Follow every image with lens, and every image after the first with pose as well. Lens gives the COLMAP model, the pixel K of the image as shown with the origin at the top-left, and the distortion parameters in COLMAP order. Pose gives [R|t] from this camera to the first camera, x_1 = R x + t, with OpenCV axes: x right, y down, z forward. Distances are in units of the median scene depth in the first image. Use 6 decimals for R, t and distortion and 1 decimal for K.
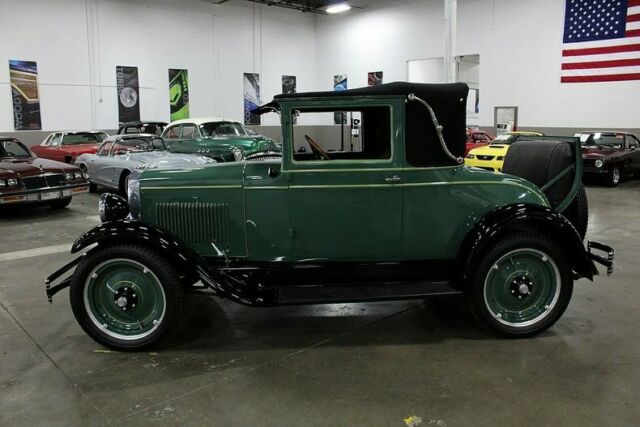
lens RADIAL K [[562.7, 0, 320.2], [0, 562.7, 222.1], [0, 0, 1]] dist [-0.170754, 0.171469]
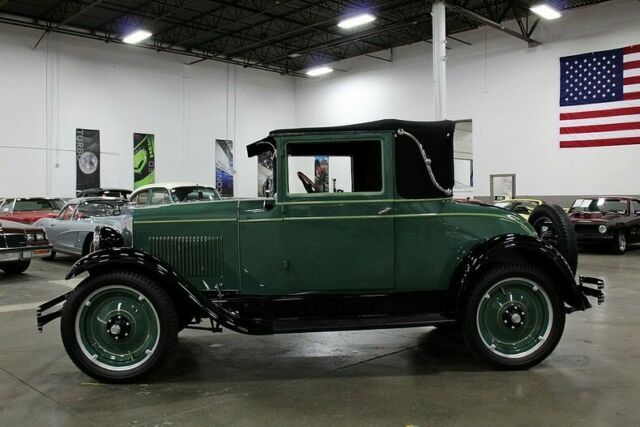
lens RADIAL K [[646.6, 0, 320.0], [0, 646.6, 213.5], [0, 0, 1]] dist [-0.142045, 0.164996]
pose [[0.999310, 0.001933, 0.037089, -0.014071], [0.003996, 0.987250, -0.159126, 0.049709], [-0.036923, 0.159164, 0.986561, -0.072180]]
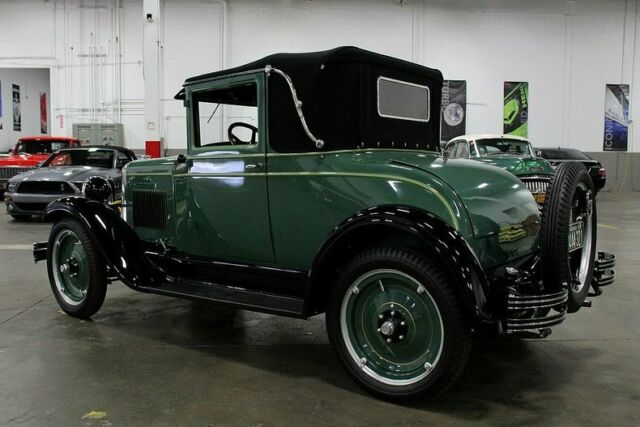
lens RADIAL K [[655.9, 0, 285.6], [0, 655.9, 212.0], [0, 0, 1]] dist [-0.097103, 0.028165]
pose [[0.742626, 0.070118, -0.666026, 0.348120], [-0.128847, 0.990883, -0.039348, 0.010917], [0.657195, 0.115036, 0.744890, 0.121873]]
